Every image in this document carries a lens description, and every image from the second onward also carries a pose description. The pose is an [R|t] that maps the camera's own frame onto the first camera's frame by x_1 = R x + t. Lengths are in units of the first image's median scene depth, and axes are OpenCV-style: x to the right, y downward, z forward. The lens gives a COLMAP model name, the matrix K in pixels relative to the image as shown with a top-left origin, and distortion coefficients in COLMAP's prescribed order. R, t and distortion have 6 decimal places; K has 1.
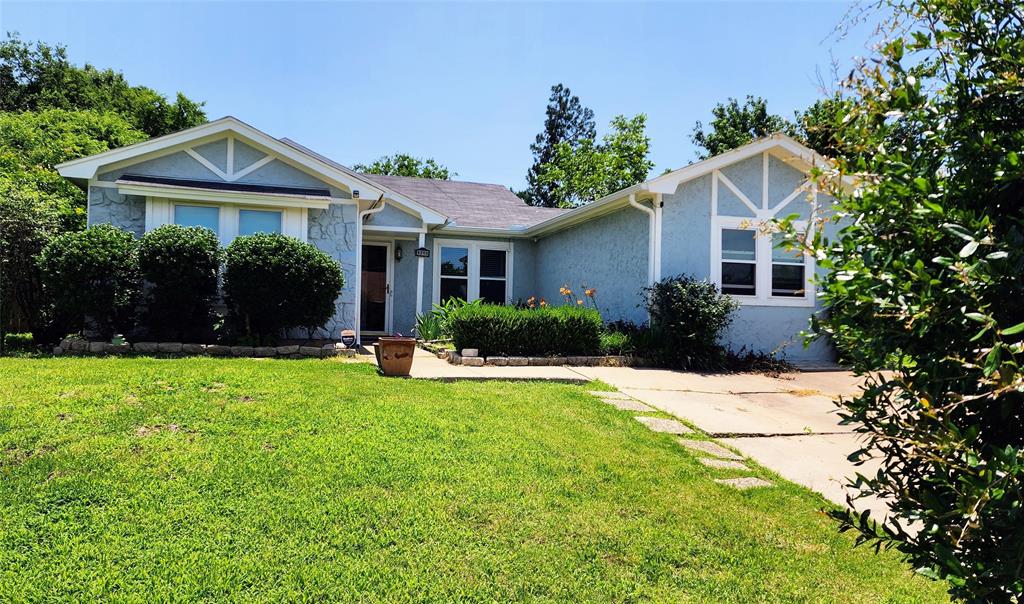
lens RADIAL K [[835.5, 0, 512.1], [0, 835.5, 319.0], [0, 0, 1]] dist [0.136773, -0.152139]
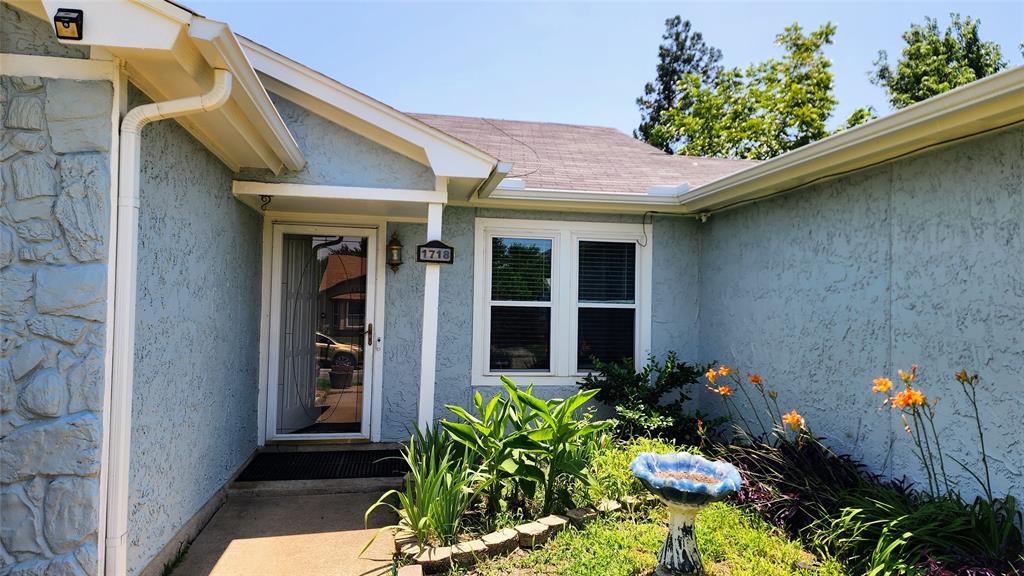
lens RADIAL K [[682.5, 0, 516.6], [0, 682.5, 287.7], [0, 0, 1]] dist [0.076466, -0.072812]
pose [[0.993845, -0.003773, -0.110713, -0.031135], [0.003296, 0.999984, -0.004495, -0.056832], [0.110728, 0.004103, 0.993842, 0.634680]]
